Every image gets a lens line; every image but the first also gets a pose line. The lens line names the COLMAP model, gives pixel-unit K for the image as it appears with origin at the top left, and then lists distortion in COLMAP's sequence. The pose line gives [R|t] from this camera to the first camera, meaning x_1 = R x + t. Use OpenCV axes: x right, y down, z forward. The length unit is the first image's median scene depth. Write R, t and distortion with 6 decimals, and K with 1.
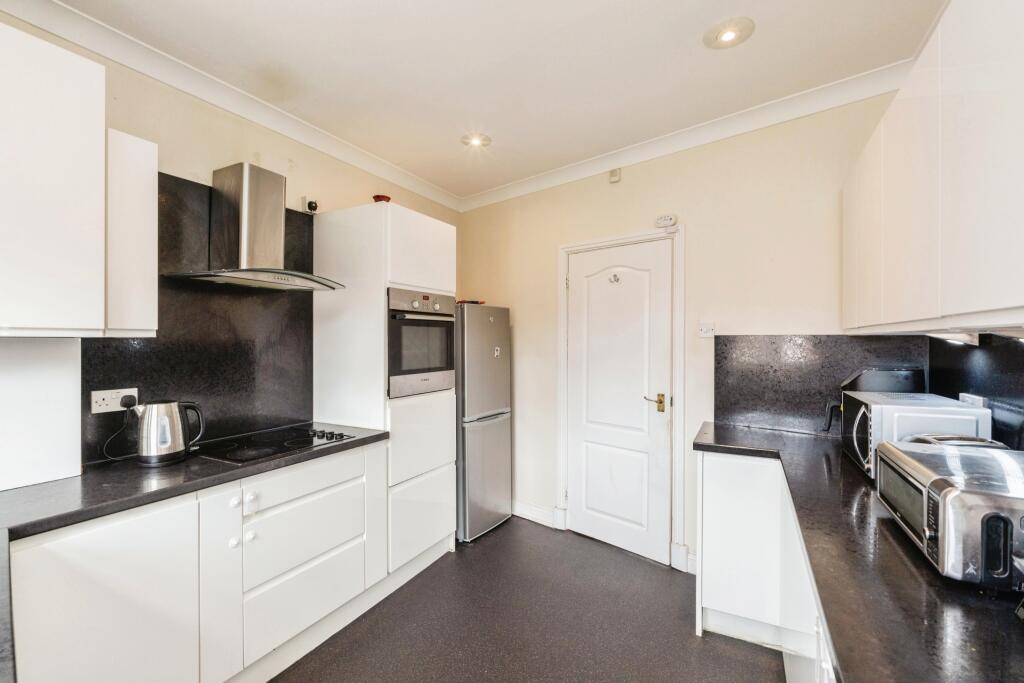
lens RADIAL K [[453.8, 0, 512.0], [0, 453.8, 341.5], [0, 0, 1]] dist [-0.000668, -0.000090]
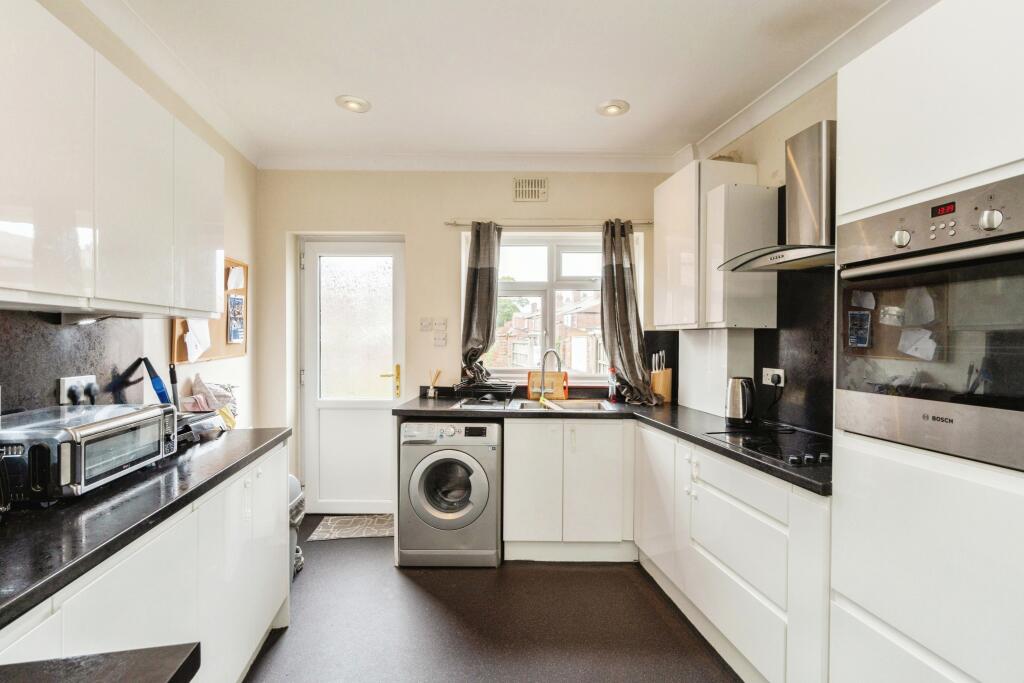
lens RADIAL K [[453.8, 0, 512.0], [0, 453.8, 341.5], [0, 0, 1]] dist [-0.000668, -0.000090]
pose [[-0.803441, 0.000101, -0.595384, 0.477778], [-0.007311, 0.999923, 0.010036, 0.022298], [0.595340, 0.012416, -0.803378, 1.557308]]
